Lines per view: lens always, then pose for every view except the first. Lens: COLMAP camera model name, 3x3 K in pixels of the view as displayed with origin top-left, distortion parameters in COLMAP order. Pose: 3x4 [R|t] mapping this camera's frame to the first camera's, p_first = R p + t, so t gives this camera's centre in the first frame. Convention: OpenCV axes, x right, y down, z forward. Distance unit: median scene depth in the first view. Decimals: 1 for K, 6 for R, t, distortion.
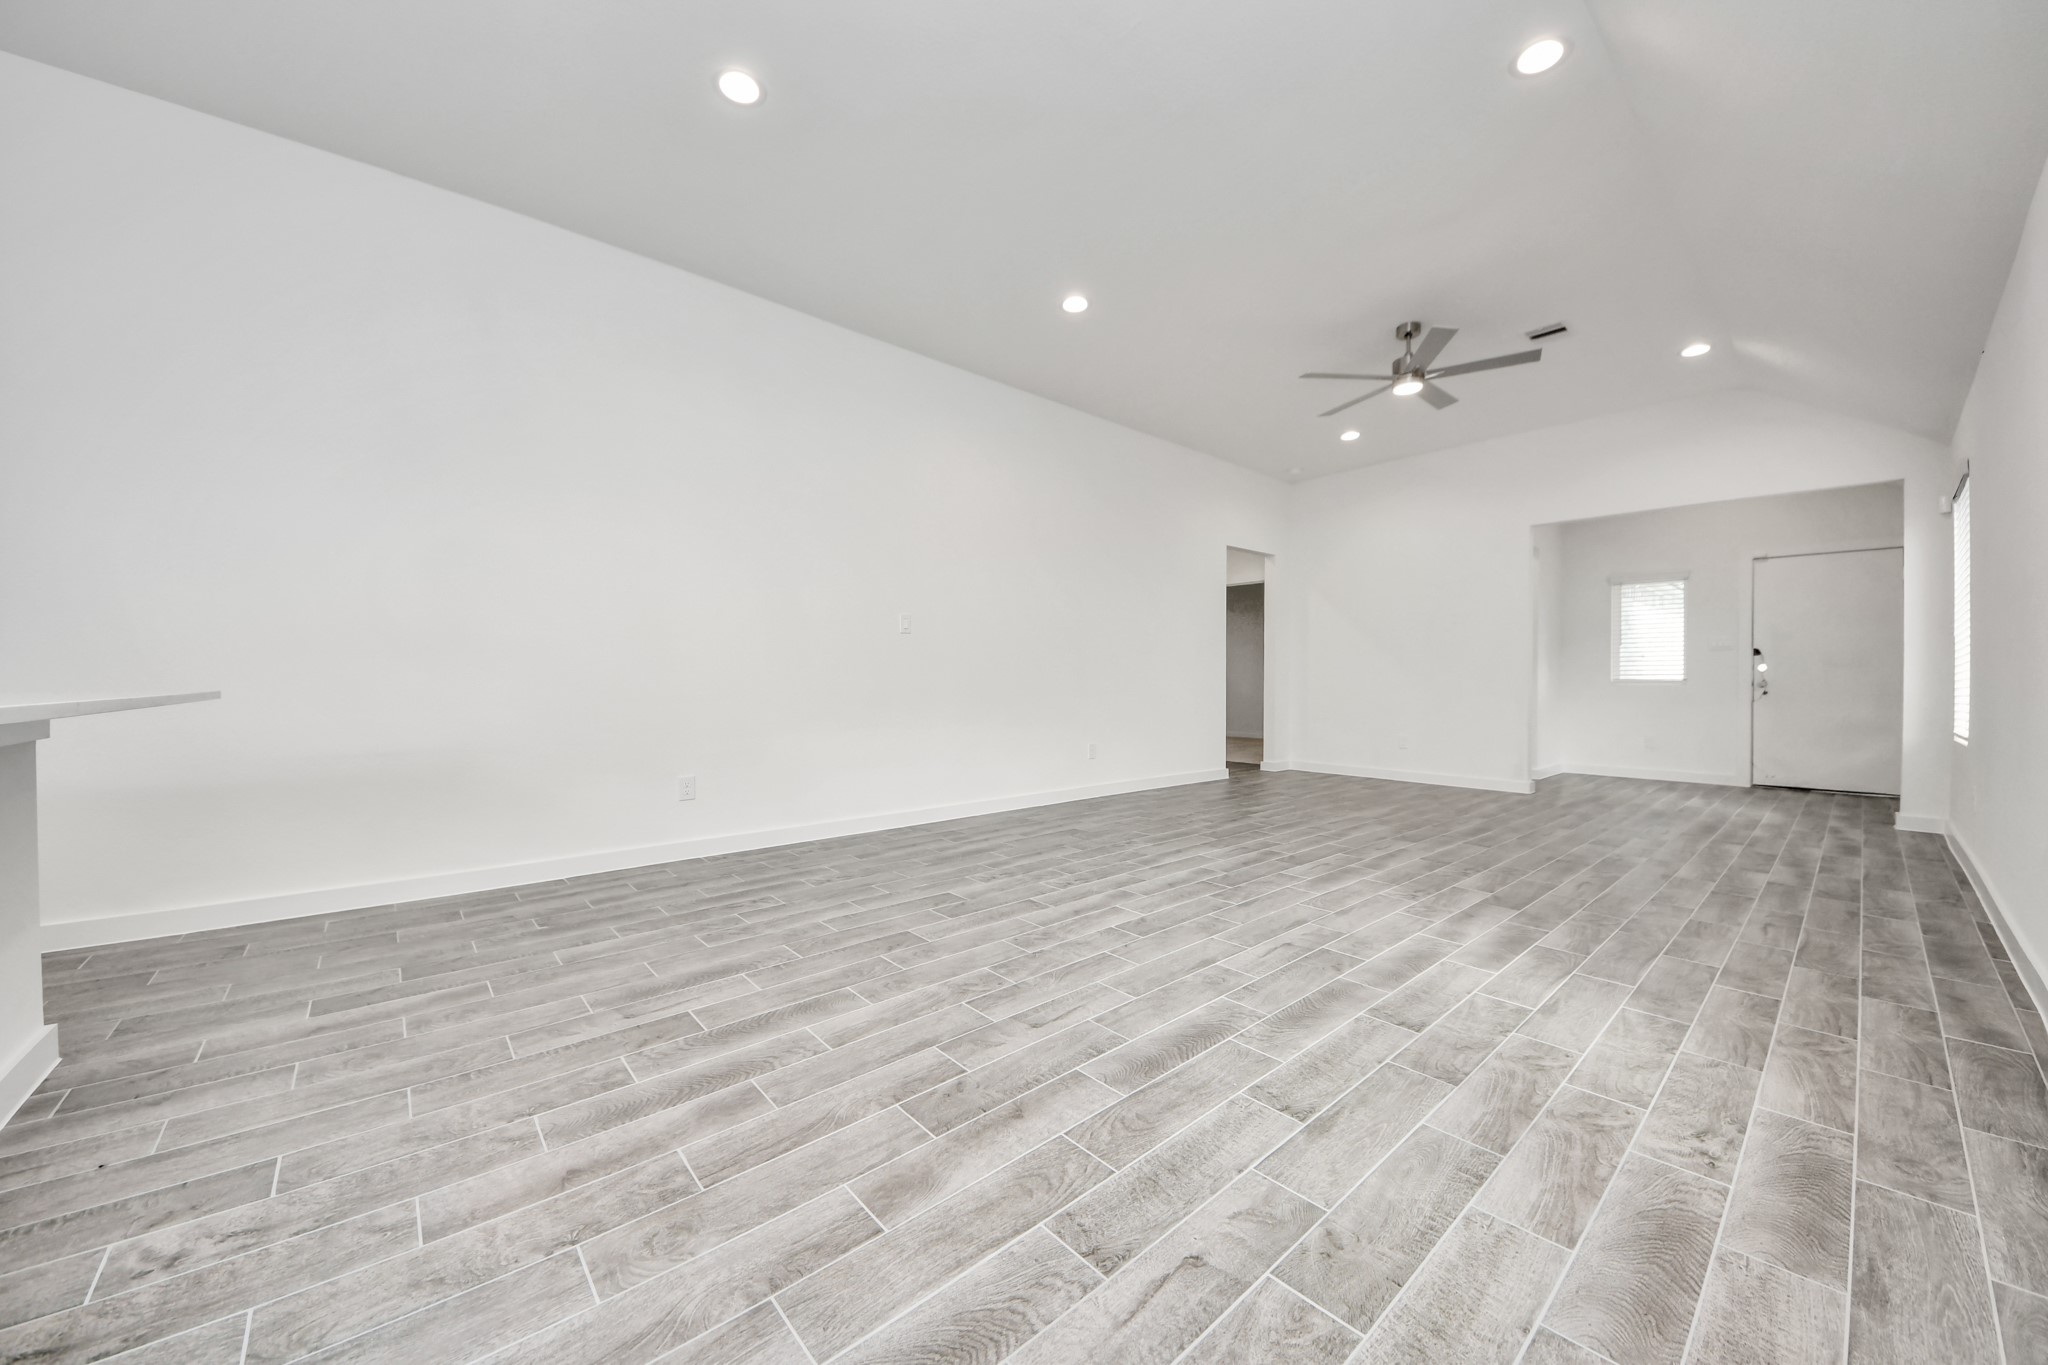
lens RADIAL K [[730.6, 0, 1016.5], [0, 730.6, 676.8], [0, 0, 1]] dist [0.015601, -0.007540]
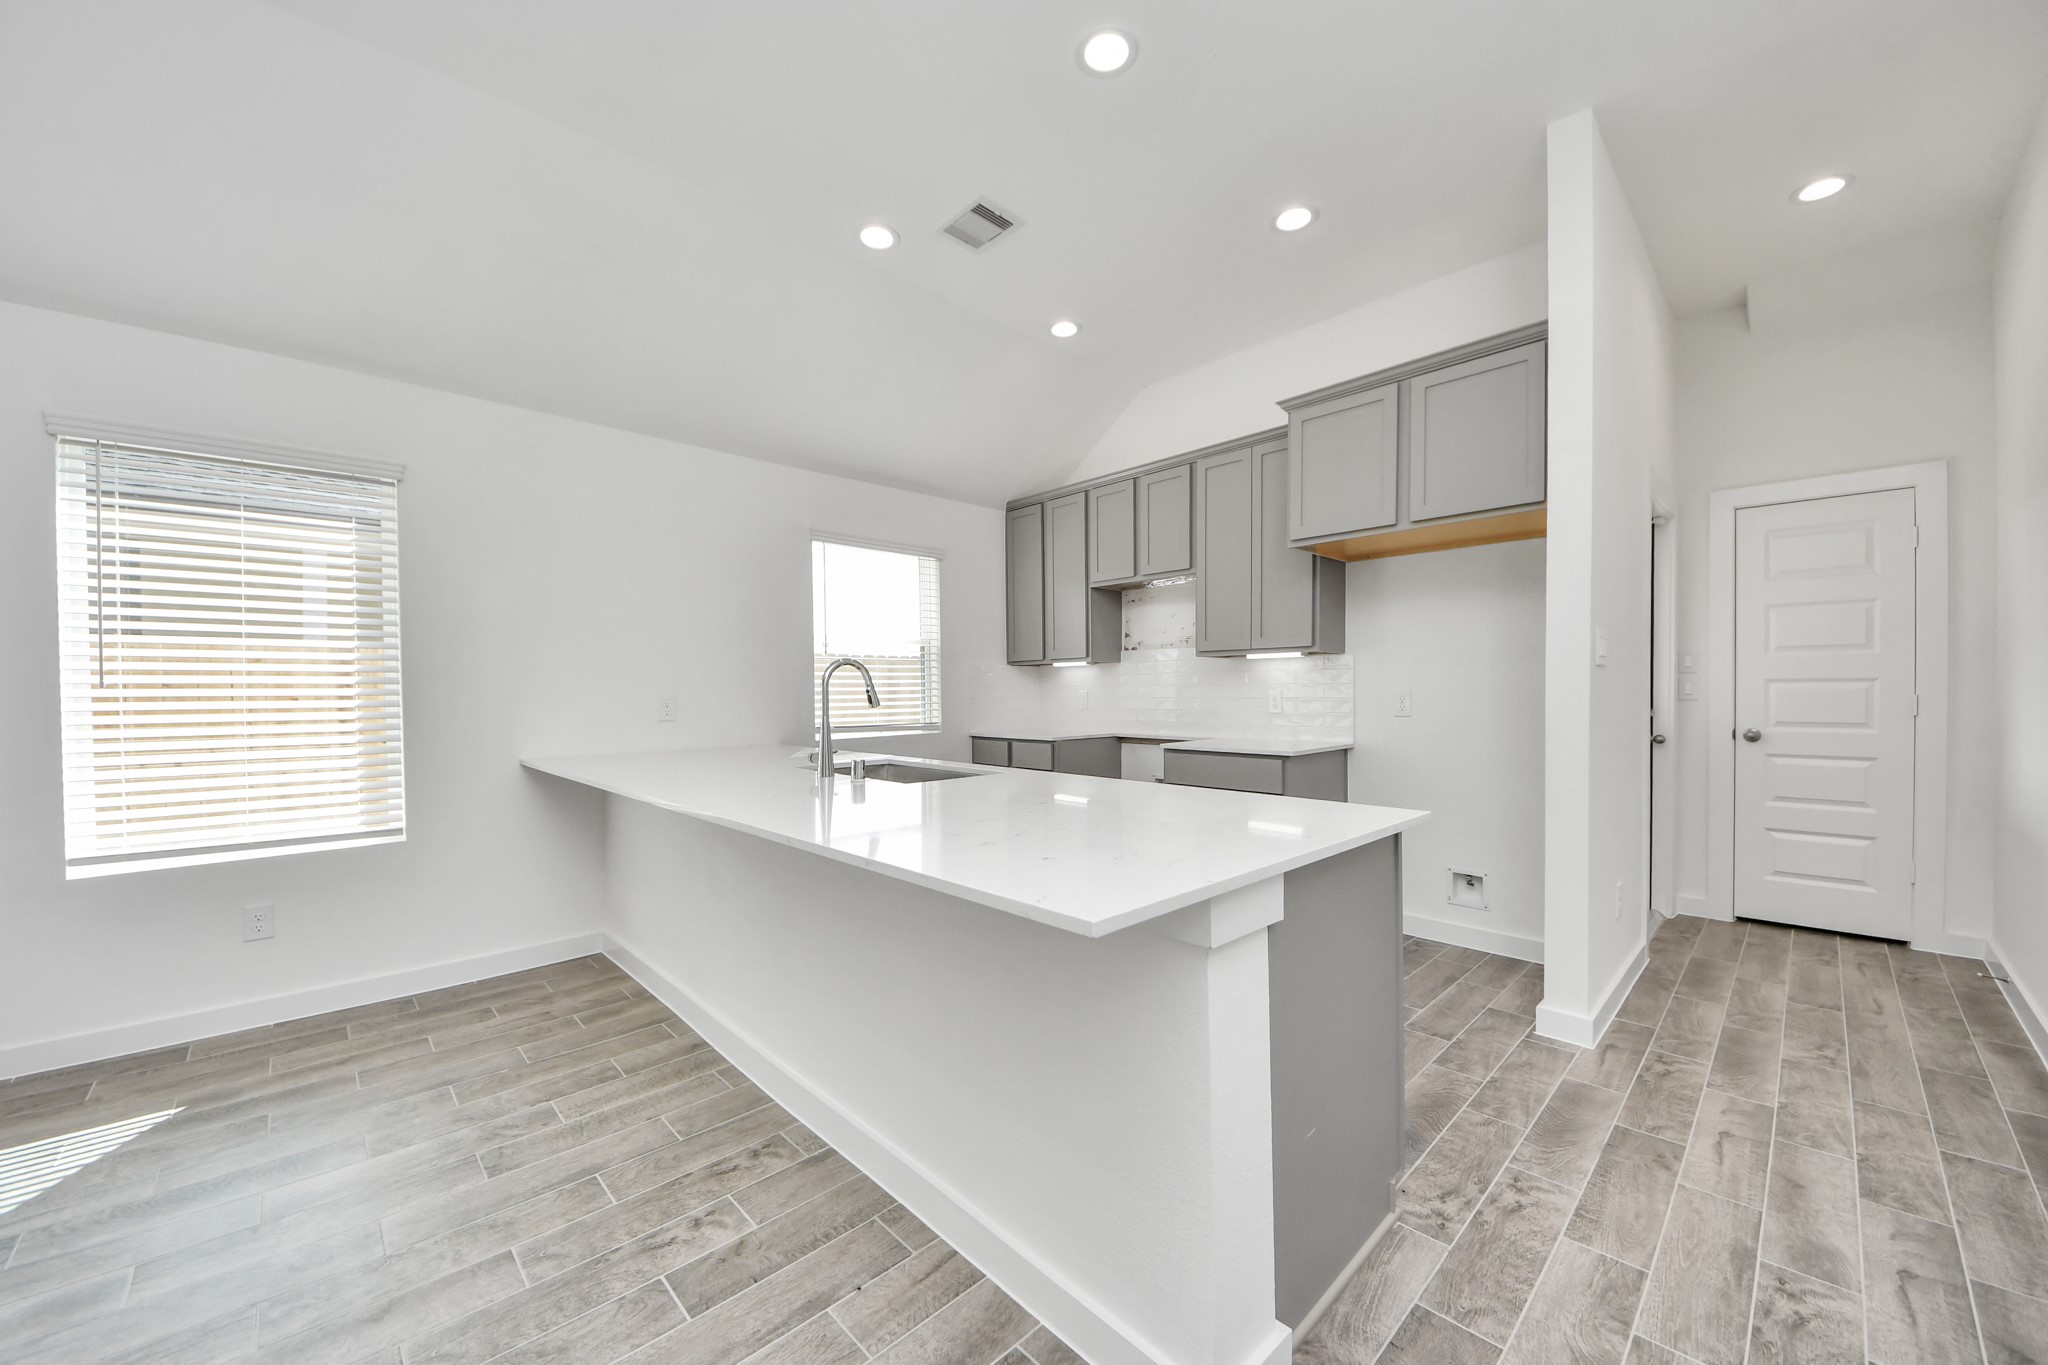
lens RADIAL K [[758.0, 0, 1018.5], [0, 758.0, 693.1], [0, 0, 1]] dist [-0.002218, -0.005297]
pose [[-0.998943, 0.007612, -0.045339, -0.842222], [0.007149, 0.999921, 0.010353, -0.101353], [0.045415, 0.010017, -0.998918, 1.202870]]
